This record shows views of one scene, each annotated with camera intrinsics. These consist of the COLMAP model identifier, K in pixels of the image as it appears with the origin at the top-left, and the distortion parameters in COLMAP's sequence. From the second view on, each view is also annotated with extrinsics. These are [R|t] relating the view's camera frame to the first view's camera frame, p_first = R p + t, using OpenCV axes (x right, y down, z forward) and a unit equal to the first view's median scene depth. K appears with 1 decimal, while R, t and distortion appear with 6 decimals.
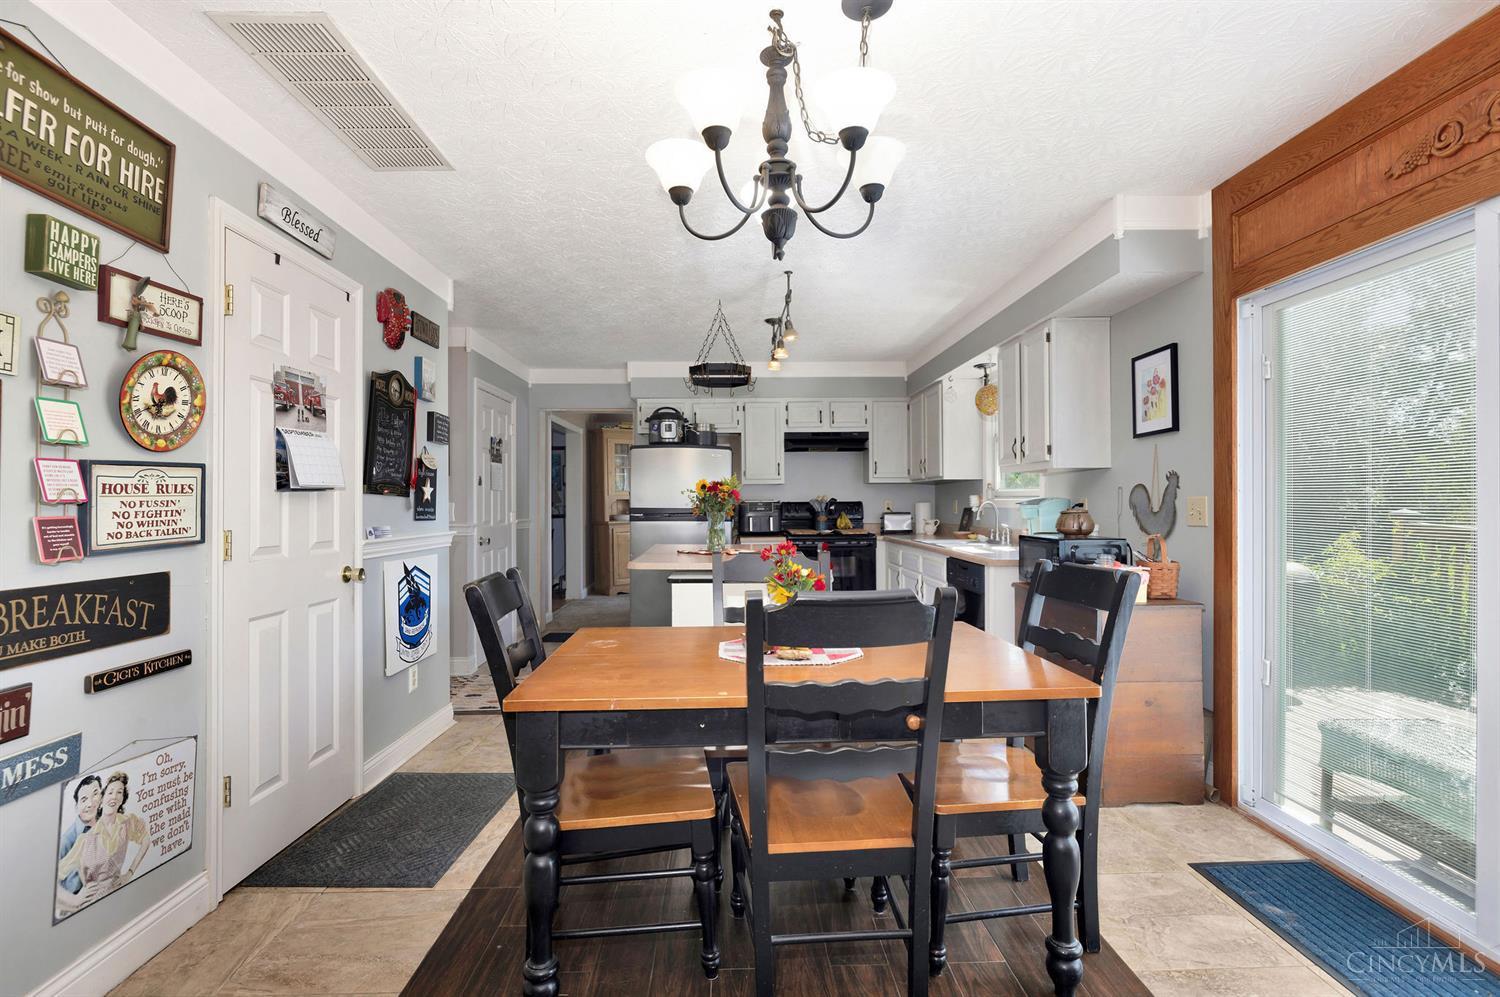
lens RADIAL K [[712.2, 0, 751.4], [0, 712.2, 500.4], [0, 0, 1]] dist [-0.000084, -0.000043]
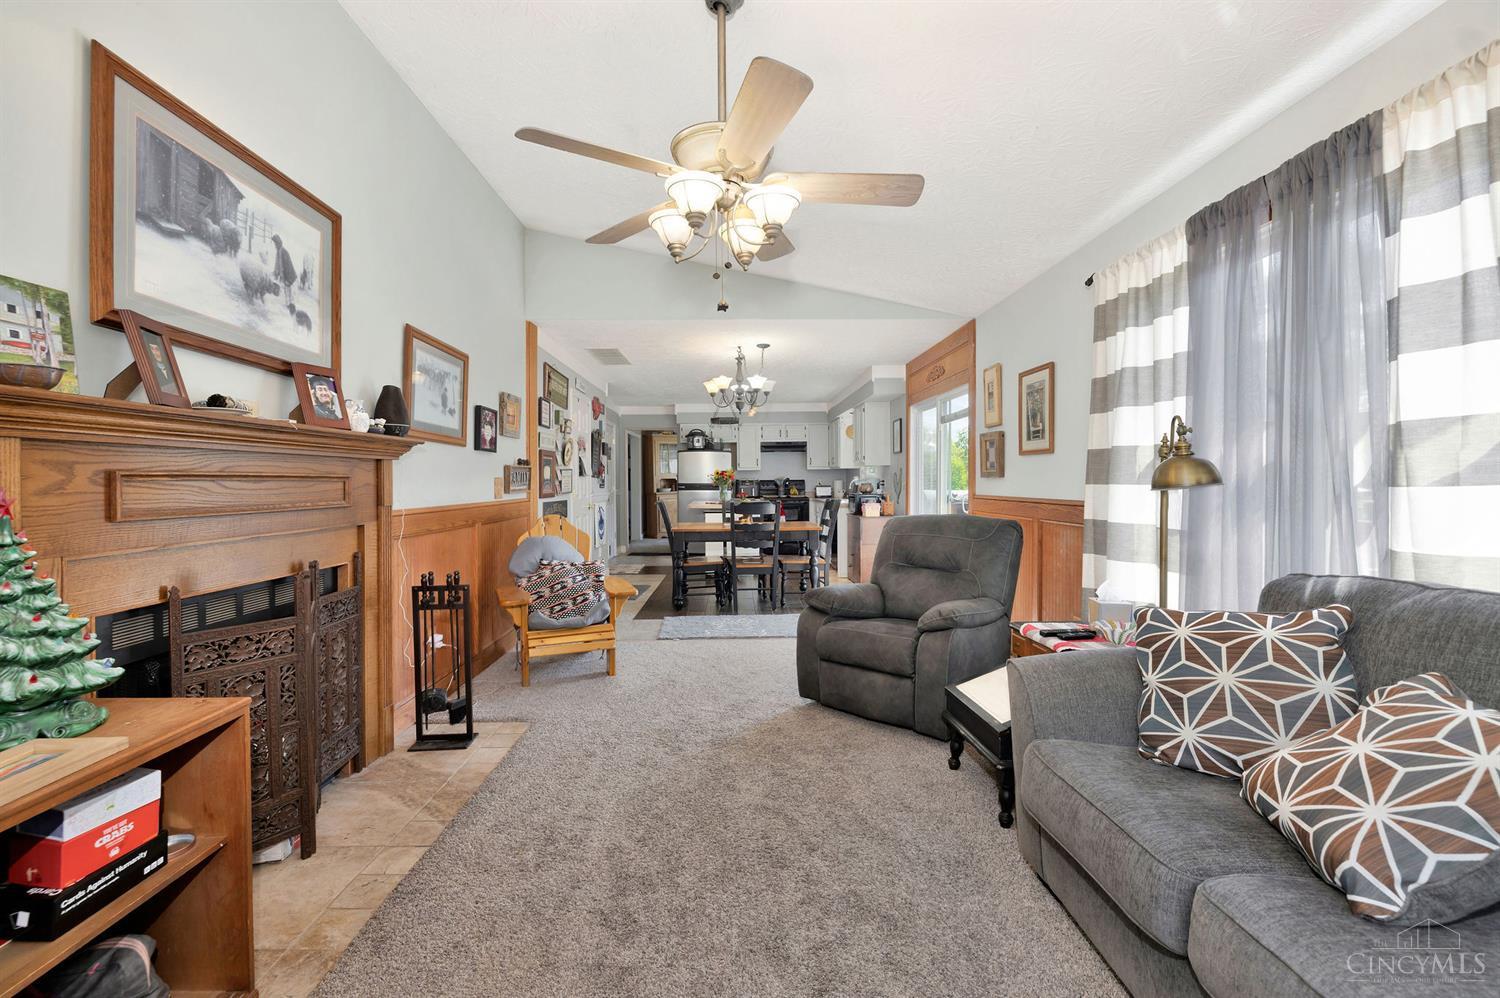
lens RADIAL K [[640.9, 0, 750.6], [0, 640.9, 487.5], [0, 0, 1]] dist [-0.000073, -0.000103]
pose [[0.999974, -0.002613, -0.006658, 0.035465], [0.002702, 0.999907, 0.013358, -0.000964], [0.006622, -0.013376, 0.999889, -0.728450]]
